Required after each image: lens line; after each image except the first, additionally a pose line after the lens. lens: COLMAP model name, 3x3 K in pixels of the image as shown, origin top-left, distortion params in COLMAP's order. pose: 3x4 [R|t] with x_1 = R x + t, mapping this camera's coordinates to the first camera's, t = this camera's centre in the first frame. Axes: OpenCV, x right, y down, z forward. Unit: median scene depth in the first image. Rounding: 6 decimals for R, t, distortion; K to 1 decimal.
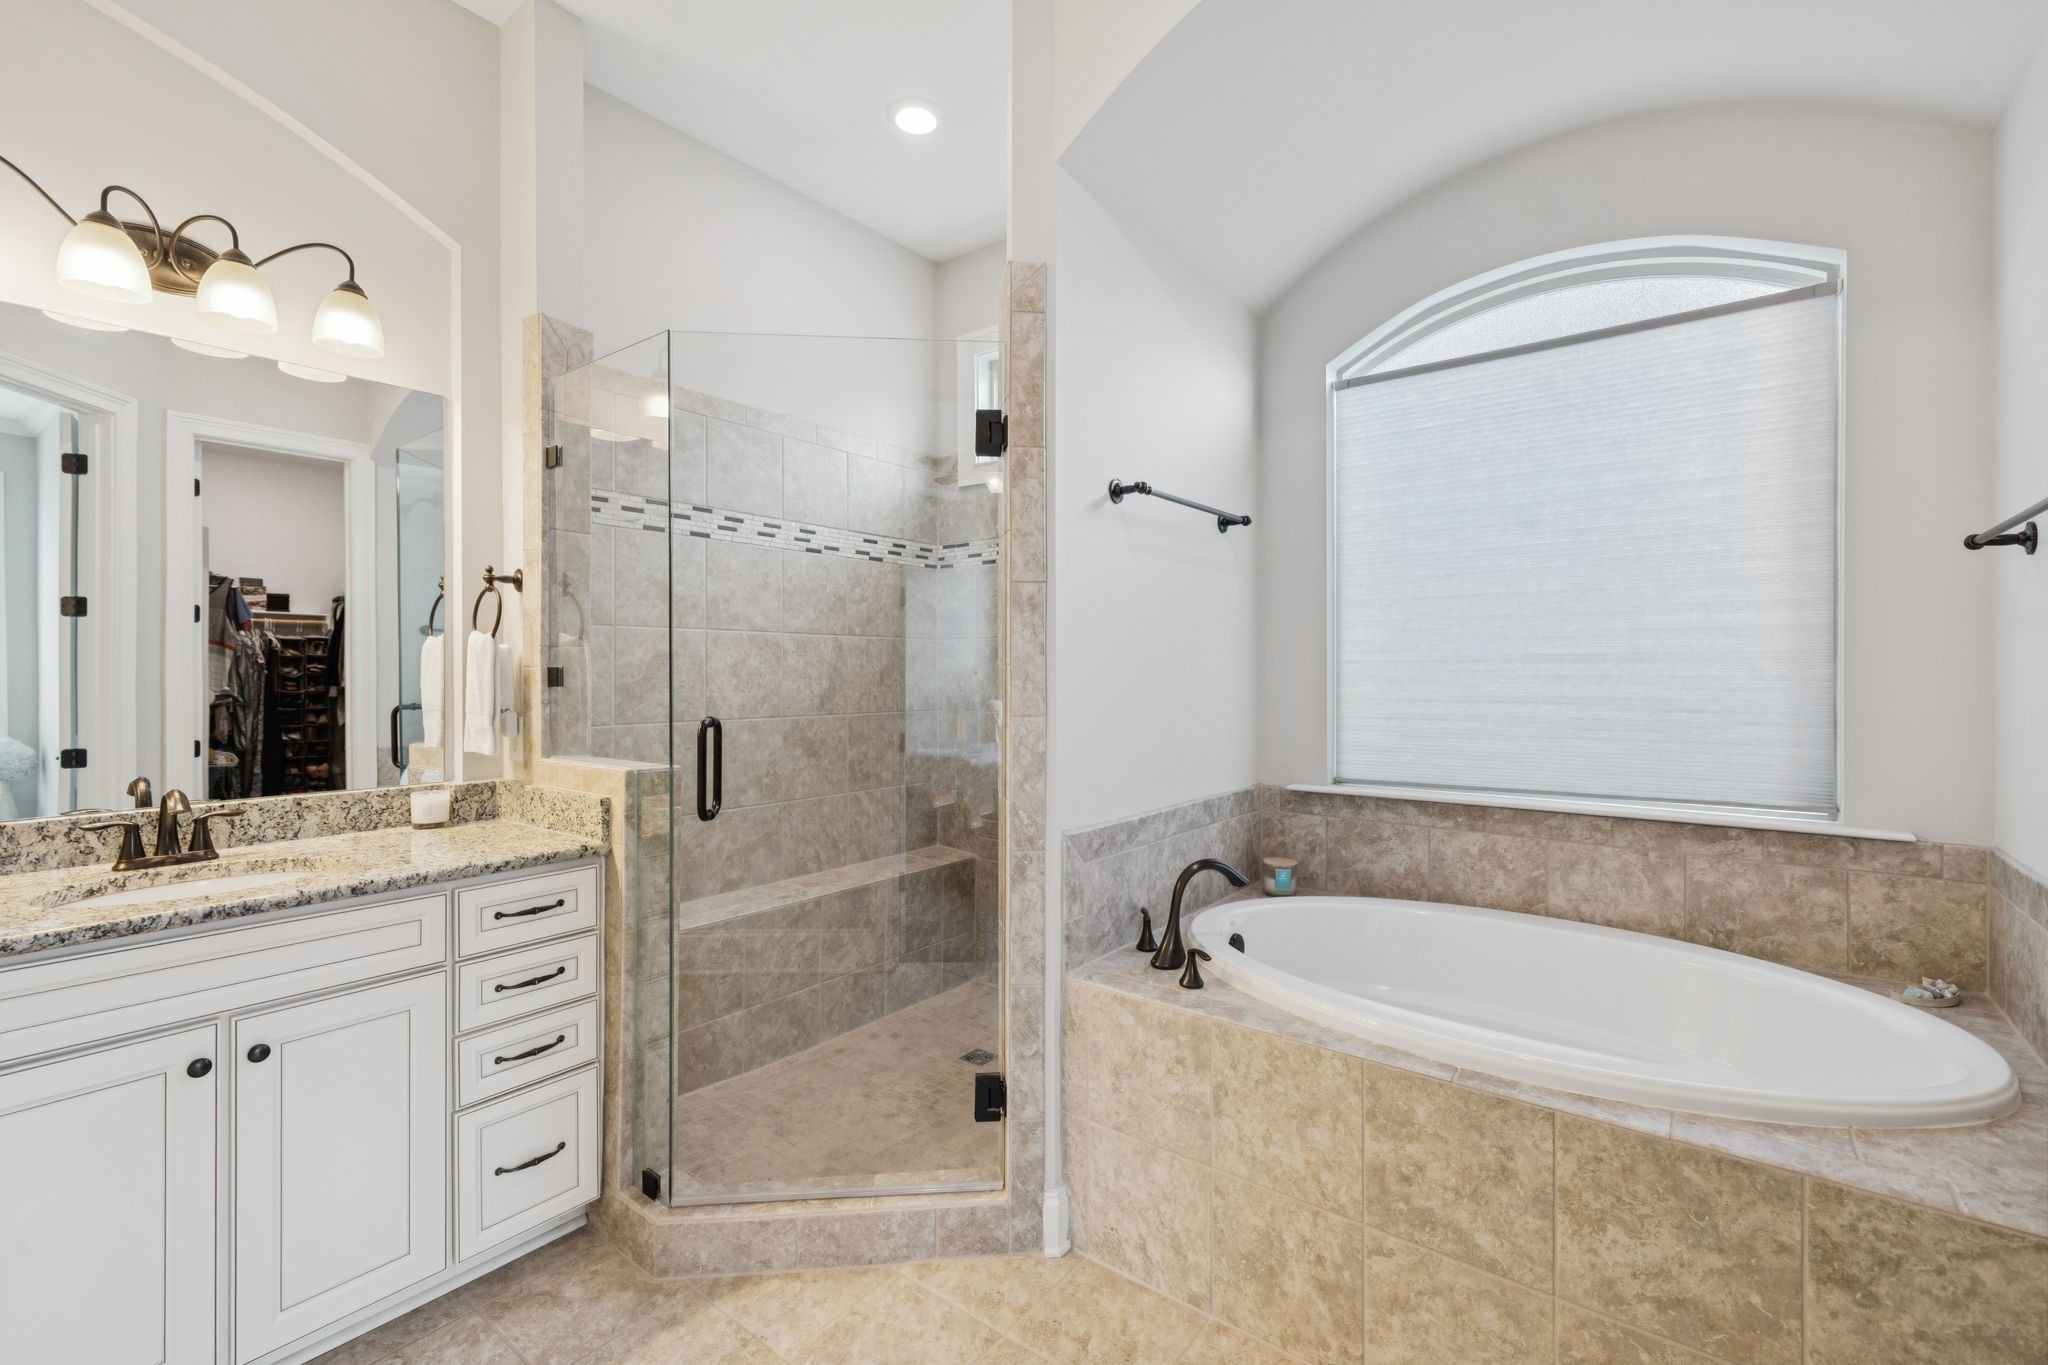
lens RADIAL K [[882.3, 0, 1022.3], [0, 882.3, 672.9], [0, 0, 1]] dist [-0.000619, -0.000046]
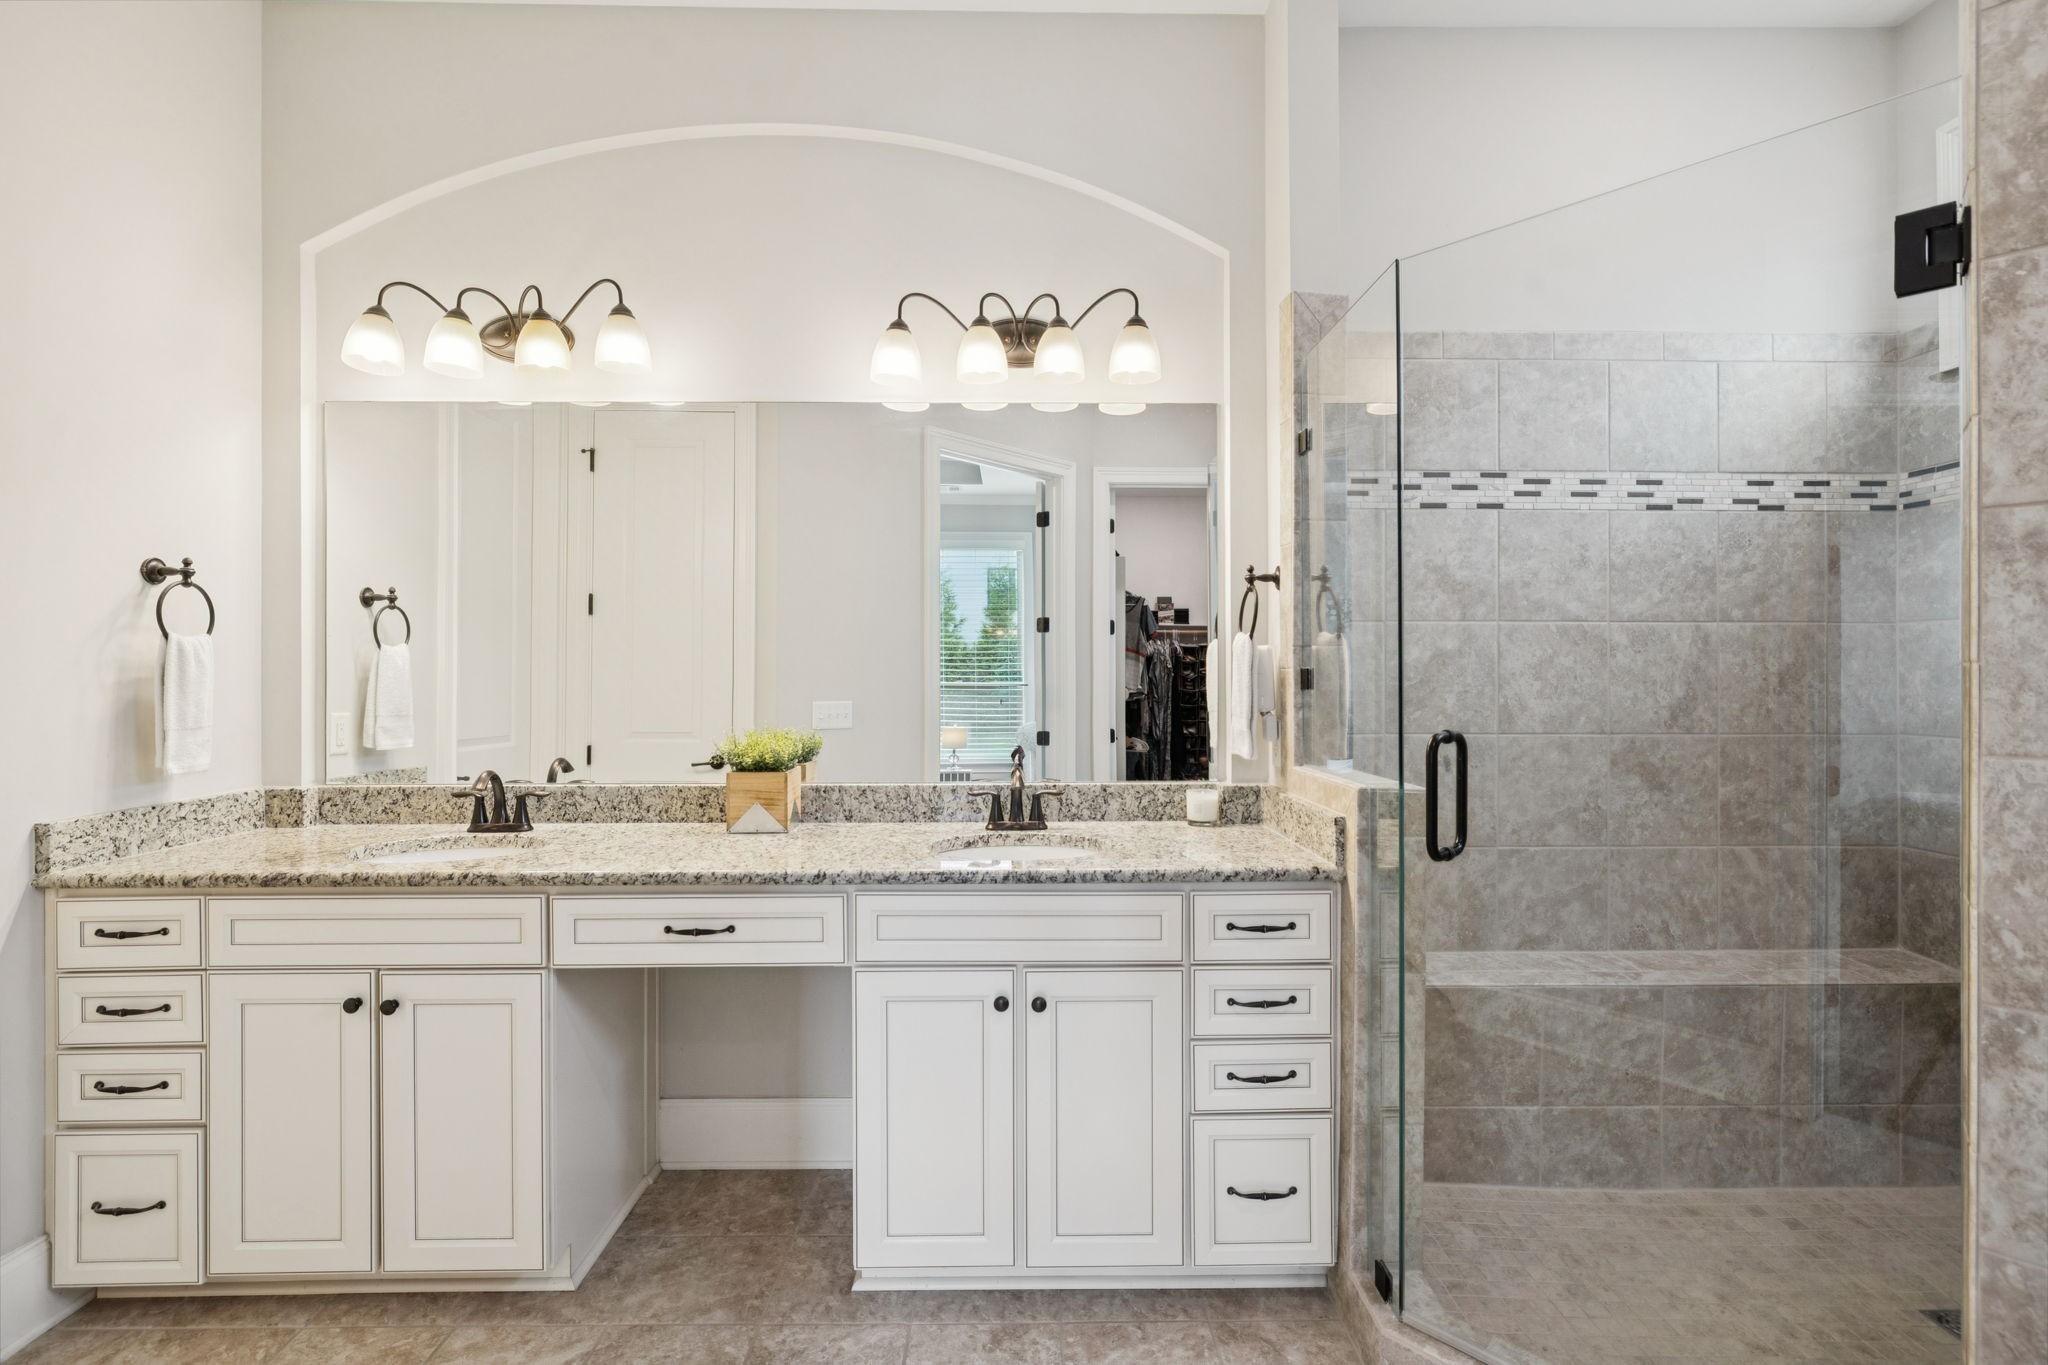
lens RADIAL K [[942.8, 0, 1026.6], [0, 942.8, 674.1], [0, 0, 1]] dist [-0.009737, 0.001413]
pose [[0.625155, -0.000011, -0.780500, 0.057412], [-0.001332, 0.999999, -0.001082, 0.000679], [0.780499, 0.001716, 0.625154, 0.149326]]
